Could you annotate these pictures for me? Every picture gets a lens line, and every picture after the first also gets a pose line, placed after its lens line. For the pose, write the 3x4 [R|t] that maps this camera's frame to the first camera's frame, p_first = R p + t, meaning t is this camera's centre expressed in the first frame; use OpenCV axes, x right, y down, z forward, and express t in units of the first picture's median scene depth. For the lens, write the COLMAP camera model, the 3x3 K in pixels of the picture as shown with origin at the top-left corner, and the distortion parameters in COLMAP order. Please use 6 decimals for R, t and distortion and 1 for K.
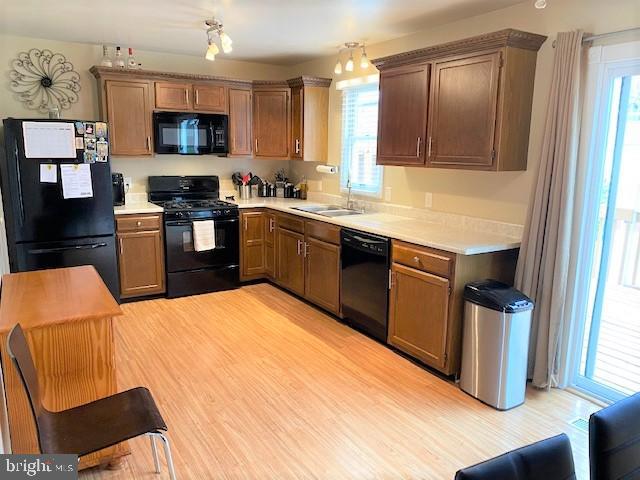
lens RADIAL K [[490.1, 0, 320.1], [0, 490.1, 240.8], [0, 0, 1]] dist [0.008402, 0.001670]
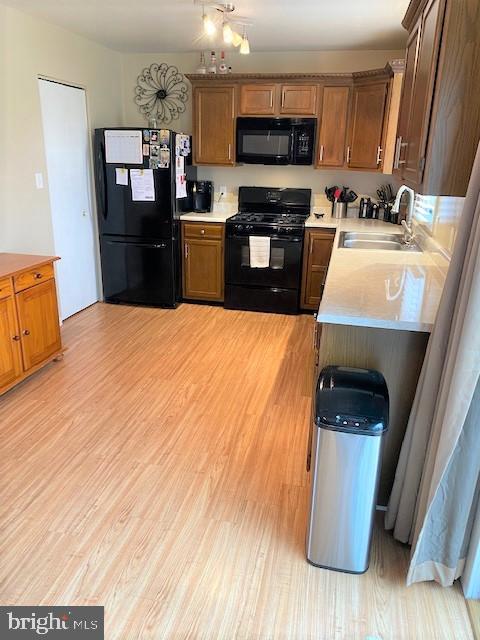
lens RADIAL K [[490.1, 0, 241.4], [0, 490.1, 317.8], [0, 0, 1]] dist [0.008402, 0.001670]
pose [[0.716094, 0.222591, -0.661561, 0.427820], [-0.145509, 0.974571, 0.170404, -0.045761], [0.682668, -0.025762, 0.730274, 0.300904]]
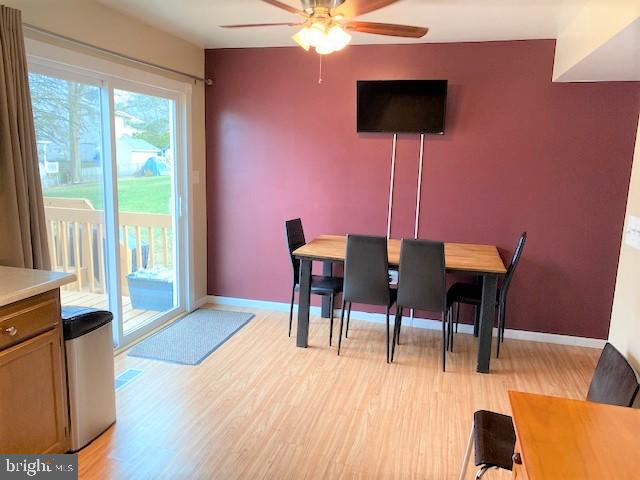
lens RADIAL K [[490.1, 0, 319.4], [0, 490.1, 240.4], [0, 0, 1]] dist [0.008402, 0.001670]
pose [[-0.689386, -0.160097, 0.706482, -0.337829], [0.096088, 0.946444, 0.308238, -0.154640], [-0.717993, 0.280380, -0.637081, 0.790473]]
